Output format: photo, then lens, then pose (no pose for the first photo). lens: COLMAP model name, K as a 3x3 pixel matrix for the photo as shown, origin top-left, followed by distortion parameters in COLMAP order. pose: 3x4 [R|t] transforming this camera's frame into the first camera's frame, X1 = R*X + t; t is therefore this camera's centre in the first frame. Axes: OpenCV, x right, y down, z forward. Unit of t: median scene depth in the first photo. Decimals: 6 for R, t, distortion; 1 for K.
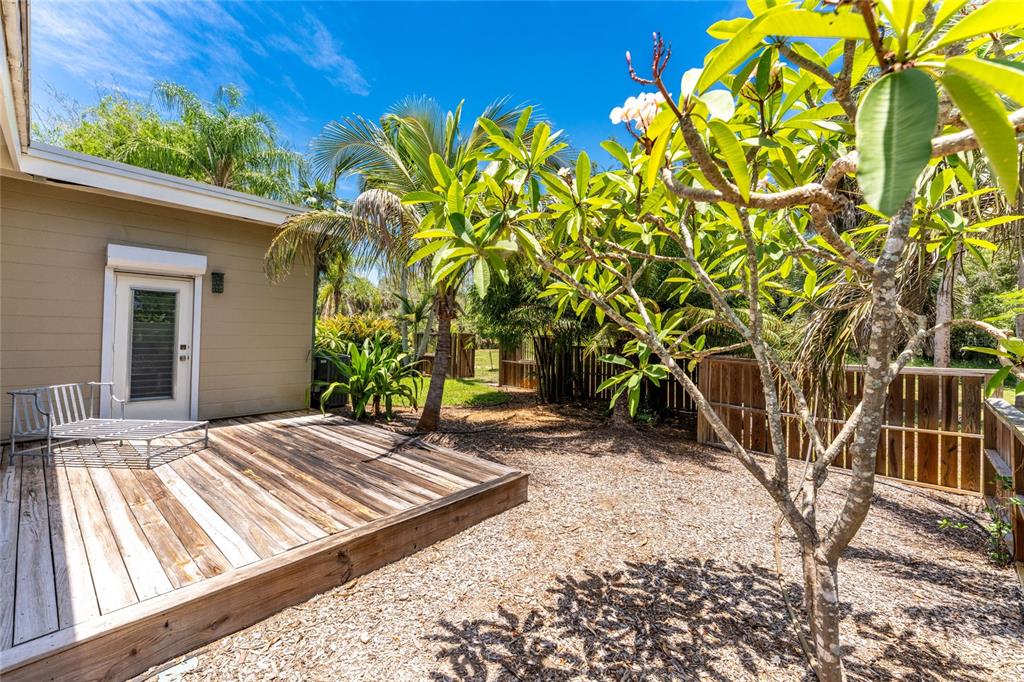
lens RADIAL K [[435.6, 0, 510.5], [0, 435.6, 326.2], [0, 0, 1]] dist [0.002608, -0.002445]
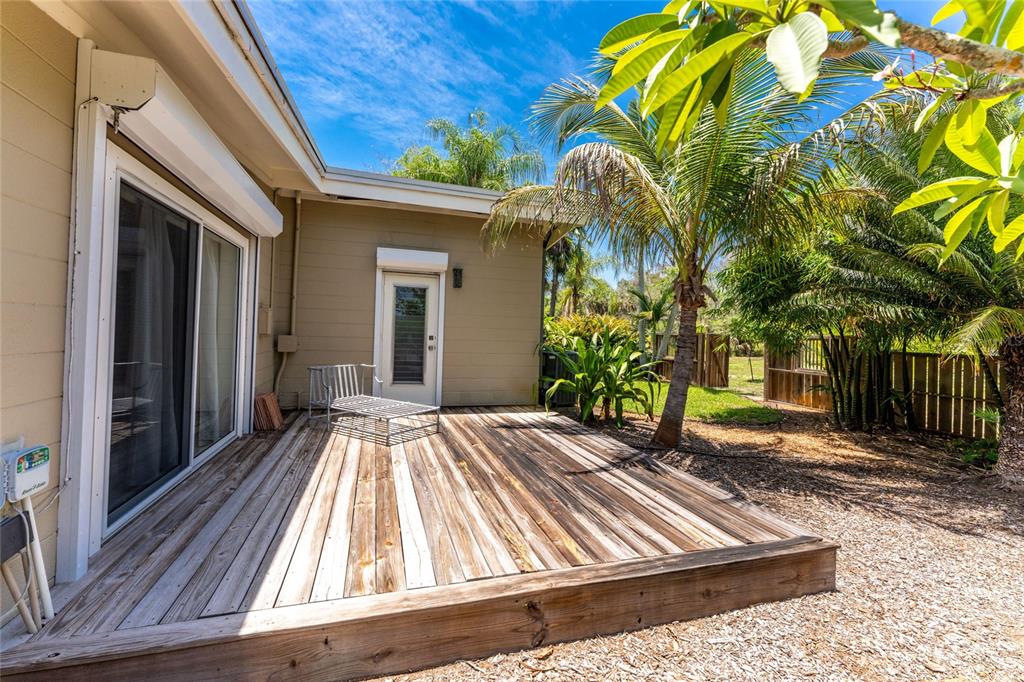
lens RADIAL K [[435.6, 0, 494.3], [0, 435.6, 325.1], [0, 0, 1]] dist [0.002608, -0.002445]
pose [[0.840698, -0.004696, -0.541484, -0.028720], [-0.003275, 0.999900, -0.013757, 0.041081], [0.541494, 0.013338, 0.840599, 0.217204]]
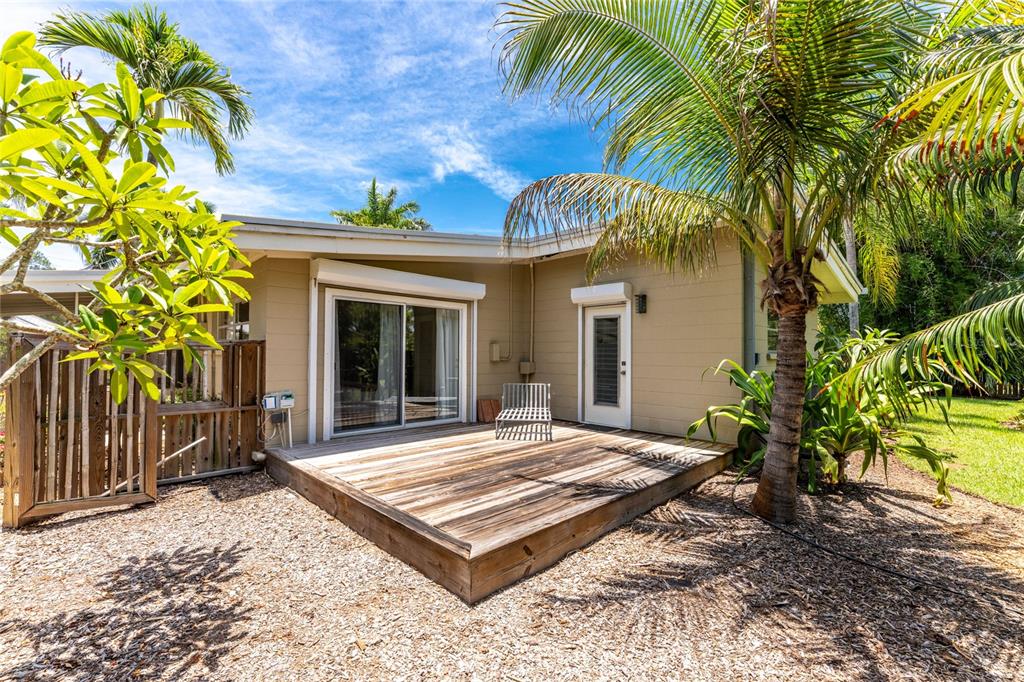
lens RADIAL K [[435.6, 0, 491.3], [0, 435.6, 368.9], [0, 0, 1]] dist [0.002608, -0.002445]
pose [[-0.104851, 0.013031, -0.994403, 0.604123], [0.009019, 0.999885, 0.012152, 0.061514], [0.994447, -0.007695, -0.104956, 1.034541]]
